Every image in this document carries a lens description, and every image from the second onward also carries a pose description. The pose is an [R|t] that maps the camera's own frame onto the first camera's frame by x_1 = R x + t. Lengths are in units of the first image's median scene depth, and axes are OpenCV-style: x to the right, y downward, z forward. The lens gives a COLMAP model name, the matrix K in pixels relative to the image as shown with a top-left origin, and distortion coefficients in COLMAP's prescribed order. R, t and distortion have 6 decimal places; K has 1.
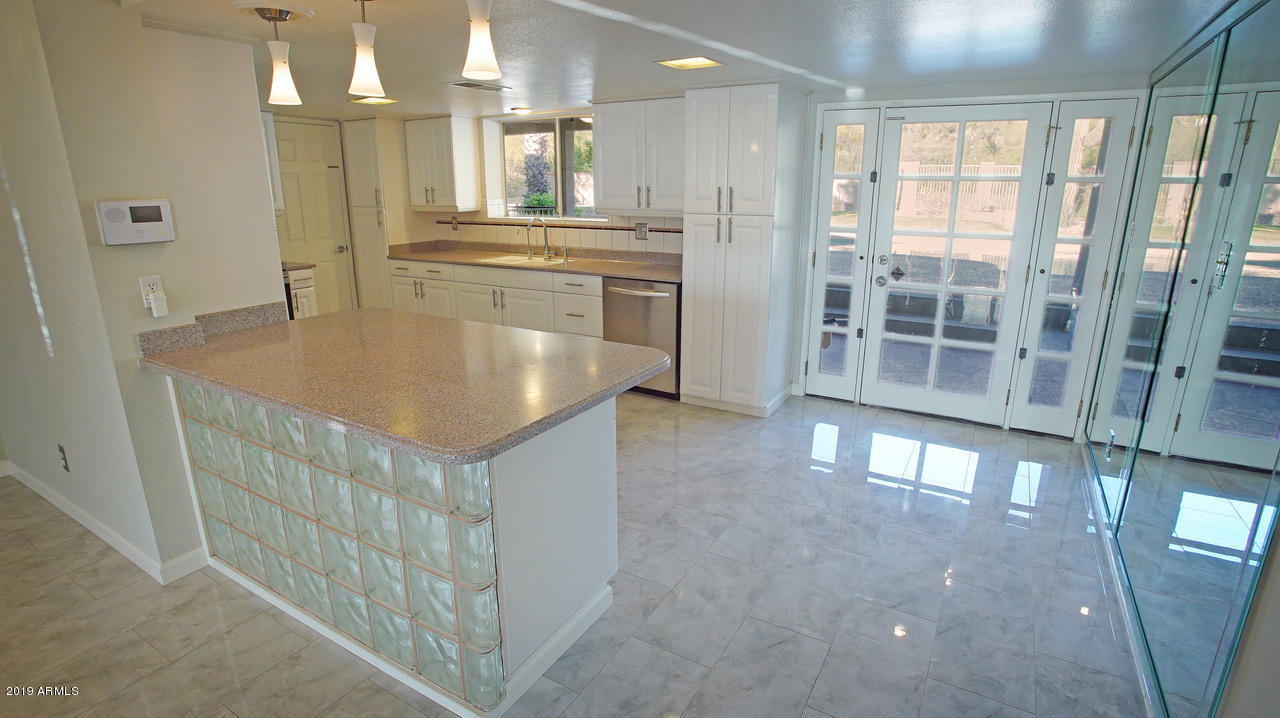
lens RADIAL K [[641.7, 0, 638.9], [0, 641.7, 359.2], [0, 0, 1]] dist [-0.042408, -0.000671]
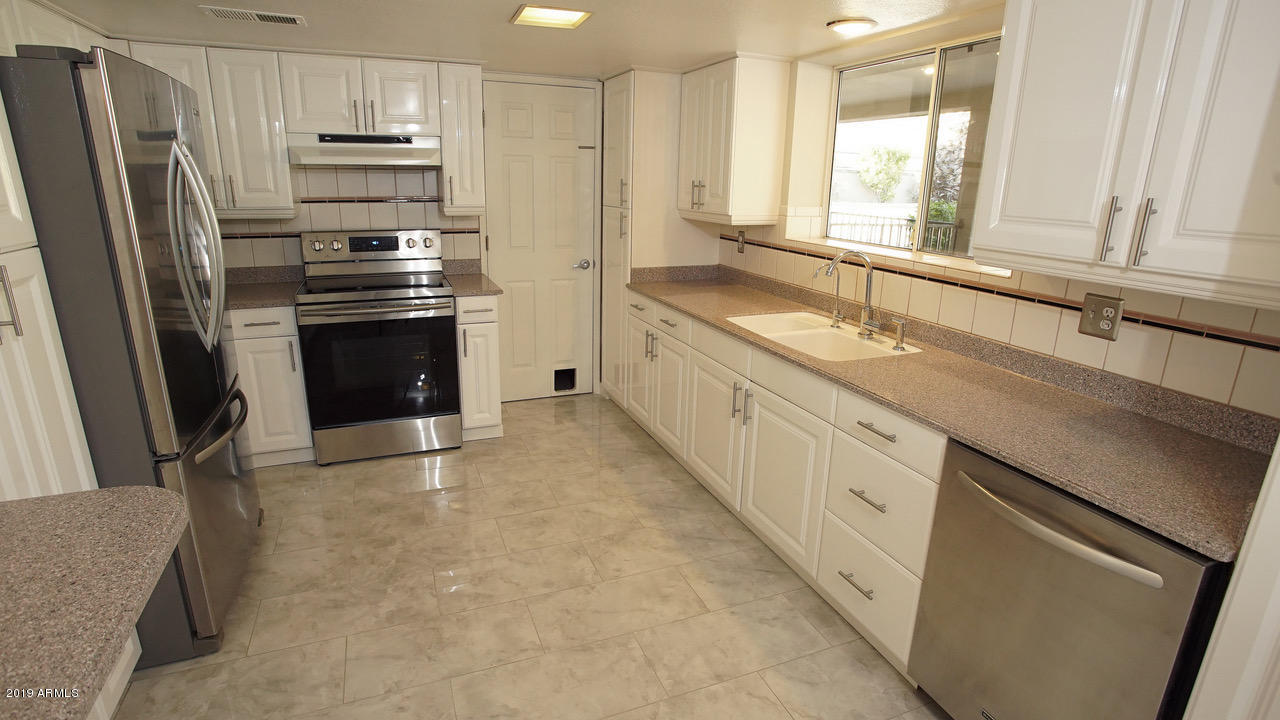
lens RADIAL K [[641.7, 0, 642.5], [0, 641.7, 349.8], [0, 0, 1]] dist [-0.042408, -0.000671]
pose [[0.805608, 0.173902, -0.566352, -0.000359], [-0.180377, 0.982562, 0.045125, -0.144489], [0.564323, 0.065804, 0.822927, 0.532619]]
